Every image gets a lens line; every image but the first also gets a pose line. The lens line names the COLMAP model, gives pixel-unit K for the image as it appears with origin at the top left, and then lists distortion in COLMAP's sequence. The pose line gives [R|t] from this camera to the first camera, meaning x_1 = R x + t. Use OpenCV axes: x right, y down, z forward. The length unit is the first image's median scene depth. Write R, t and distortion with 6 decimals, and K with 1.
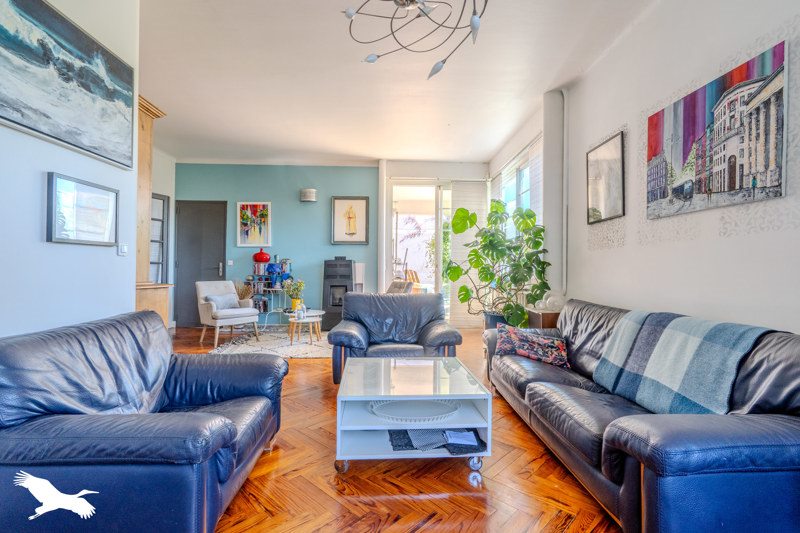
lens RADIAL K [[378.5, 0, 401.7], [0, 378.5, 267.2], [0, 0, 1]] dist [-0.002814, -0.000452]
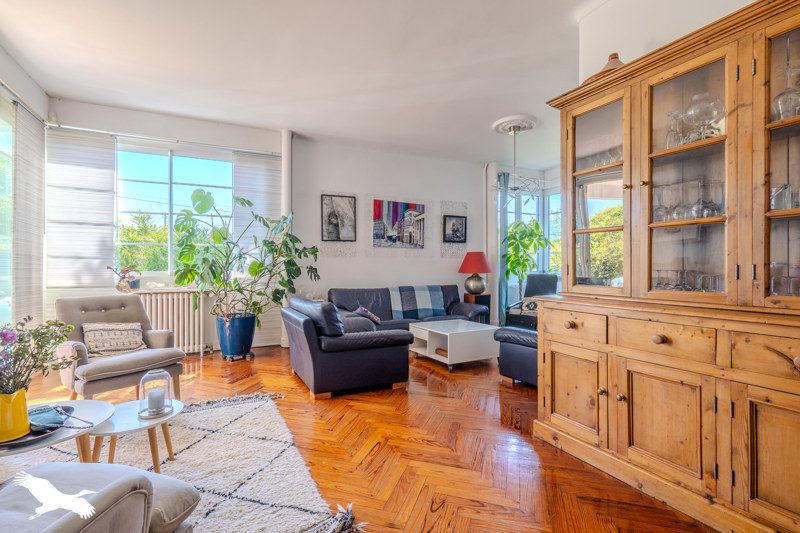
lens RADIAL K [[378.5, 0, 400.2], [0, 378.5, 268.0], [0, 0, 1]] dist [-0.002814, -0.000452]
pose [[-0.424269, -0.005709, 0.905518, -1.621264], [-0.008335, 0.999962, 0.002399, -0.009864], [-0.905498, -0.006530, -0.424300, 2.080774]]
